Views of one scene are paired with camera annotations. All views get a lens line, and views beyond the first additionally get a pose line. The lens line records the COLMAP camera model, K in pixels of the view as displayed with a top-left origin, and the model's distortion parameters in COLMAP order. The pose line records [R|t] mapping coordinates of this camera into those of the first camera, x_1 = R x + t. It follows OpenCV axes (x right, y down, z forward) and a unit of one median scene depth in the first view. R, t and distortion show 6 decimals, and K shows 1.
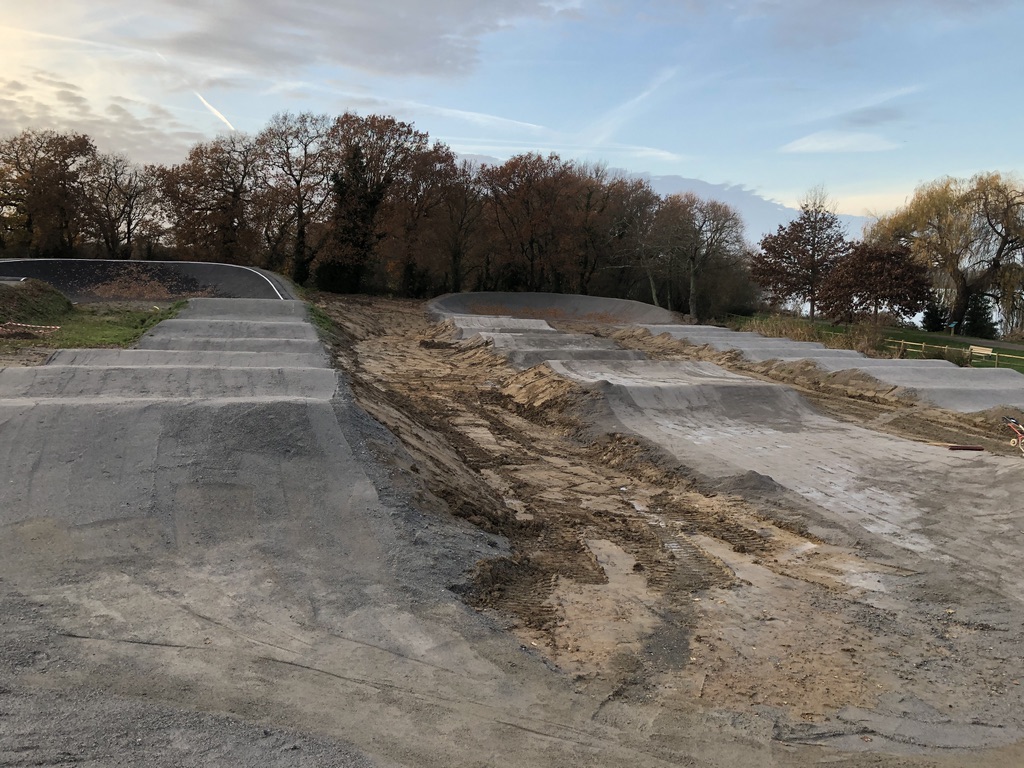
lens RADIAL K [[842.4, 0, 513.4], [0, 842.4, 383.2], [0, 0, 1]] dist [0.033199, -0.034601]
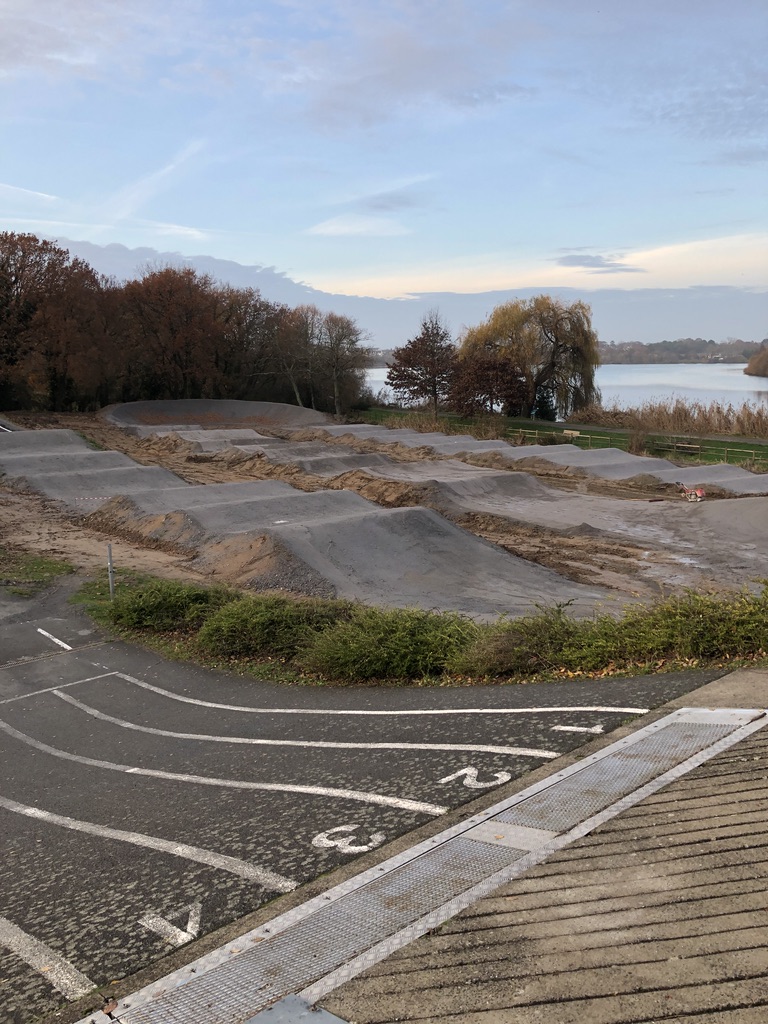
lens RADIAL K [[878.9, 0, 378.8], [0, 878.9, 517.0], [0, 0, 1]] dist [0.030031, -0.005564]
pose [[0.919989, -0.103542, 0.378020, -0.244753], [0.081544, 0.993934, 0.073791, -0.024863], [-0.383368, -0.037062, 0.922852, -0.198687]]
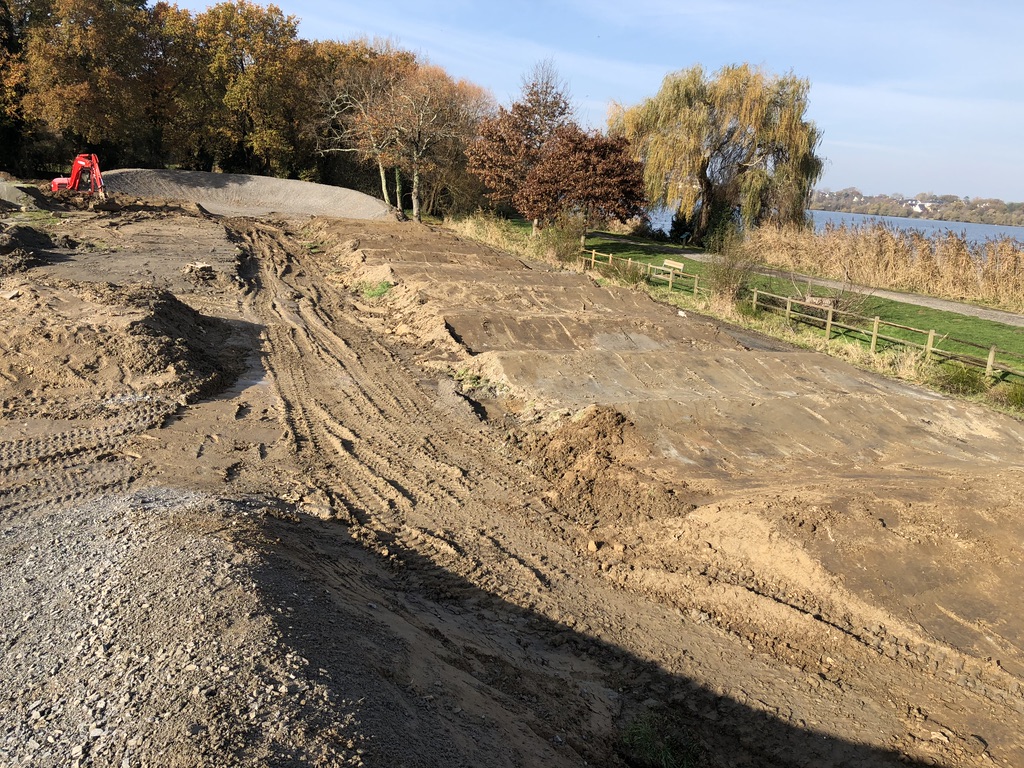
lens RADIAL K [[842.4, 0, 497.6], [0, 842.4, 377.2], [0, 0, 1]] dist [0.033199, -0.034601]
pose [[0.985055, 0.013193, 0.171733, 0.165920], [-0.032348, 0.993491, 0.109224, -0.010377], [-0.169174, -0.113147, 0.979070, 0.141636]]
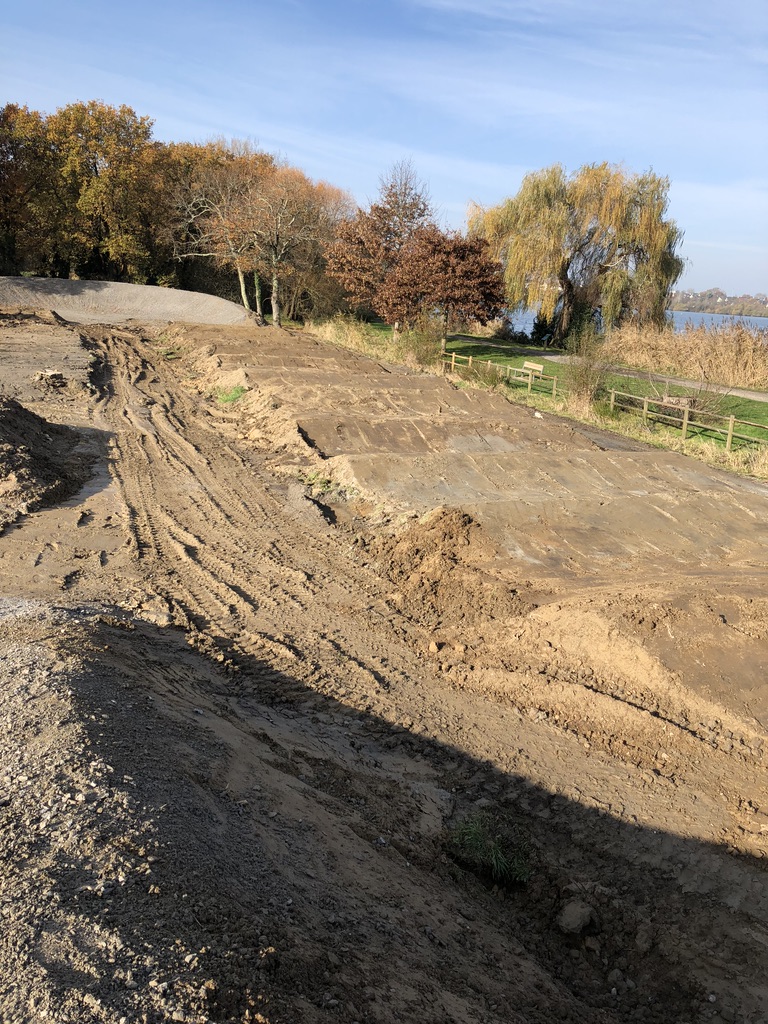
lens RADIAL K [[842.4, 0, 380.3], [0, 842.4, 505.7], [0, 0, 1]] dist [0.033199, -0.034601]
pose [[0.981684, -0.007287, 0.190379, 0.169743], [-0.018955, 0.990575, 0.135656, -0.009805], [-0.189573, -0.136780, 0.972293, 0.142259]]
